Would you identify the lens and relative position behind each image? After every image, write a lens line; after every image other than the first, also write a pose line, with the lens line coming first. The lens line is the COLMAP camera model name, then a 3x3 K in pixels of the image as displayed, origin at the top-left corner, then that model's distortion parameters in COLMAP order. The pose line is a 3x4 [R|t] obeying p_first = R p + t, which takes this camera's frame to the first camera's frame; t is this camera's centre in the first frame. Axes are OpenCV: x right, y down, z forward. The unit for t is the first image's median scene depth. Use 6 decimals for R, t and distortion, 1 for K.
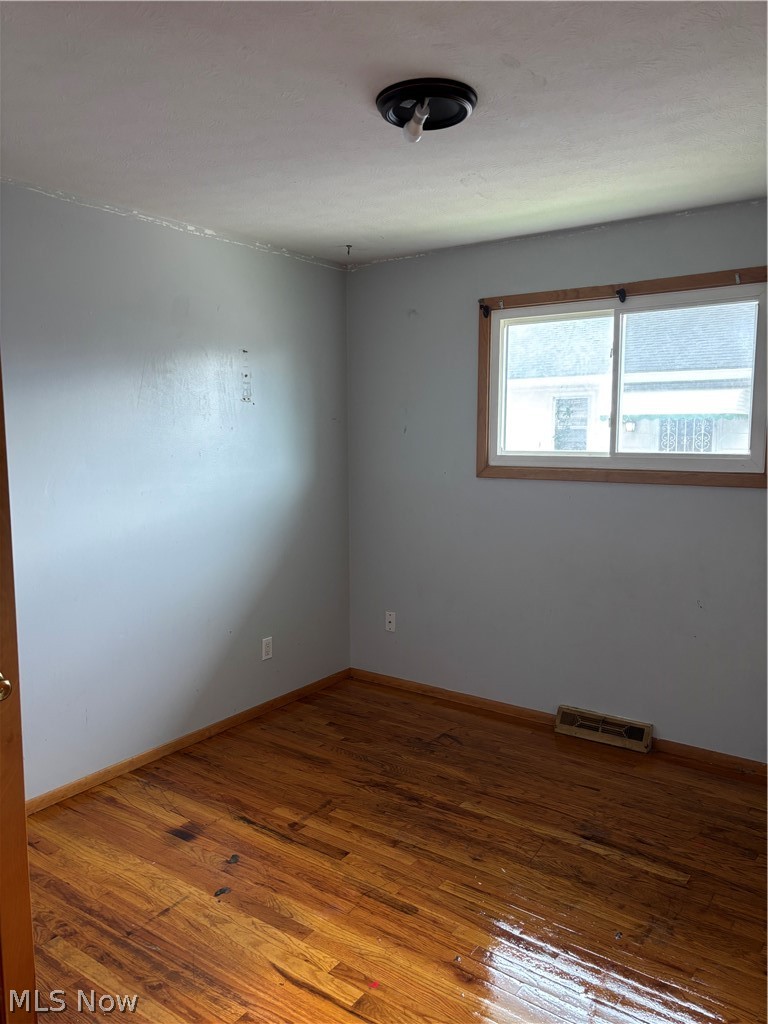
lens RADIAL K [[778.1, 0, 383.9], [0, 778.1, 512.3], [0, 0, 1]] dist [0.048766, -0.038185]
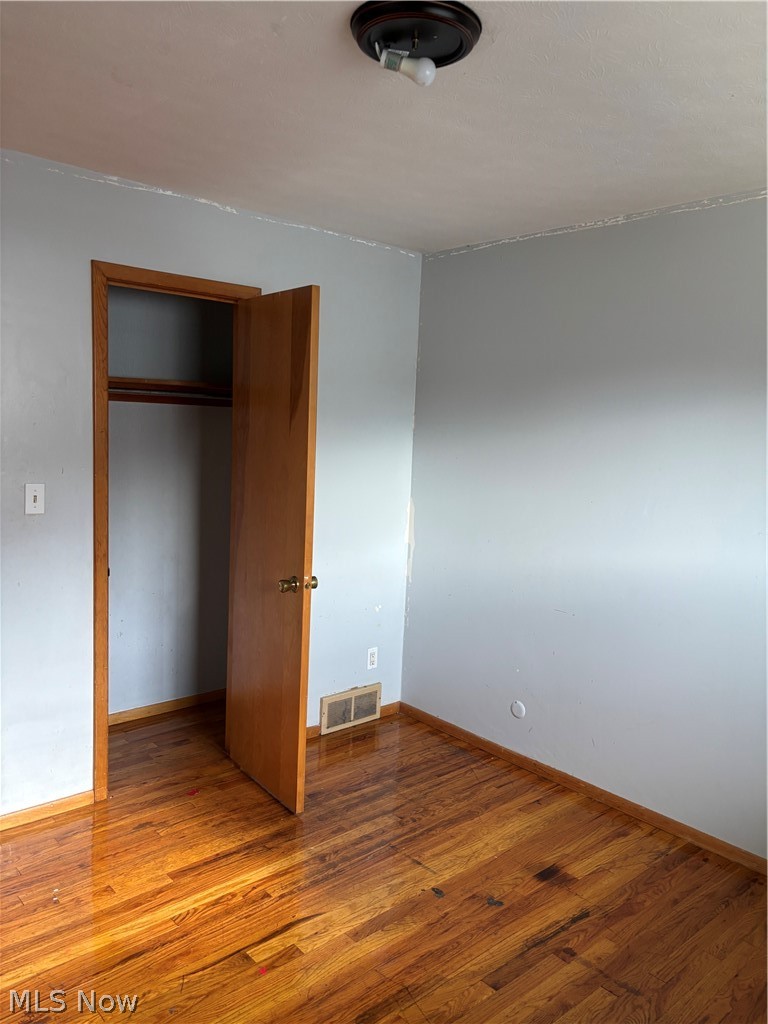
lens RADIAL K [[778.1, 0, 383.8], [0, 778.1, 511.3], [0, 0, 1]] dist [0.048766, -0.038185]
pose [[-0.228430, 0.097552, -0.968661, 0.751167], [-0.138944, 0.981516, 0.131612, -0.130472], [0.963595, 0.164653, -0.210653, 1.060164]]
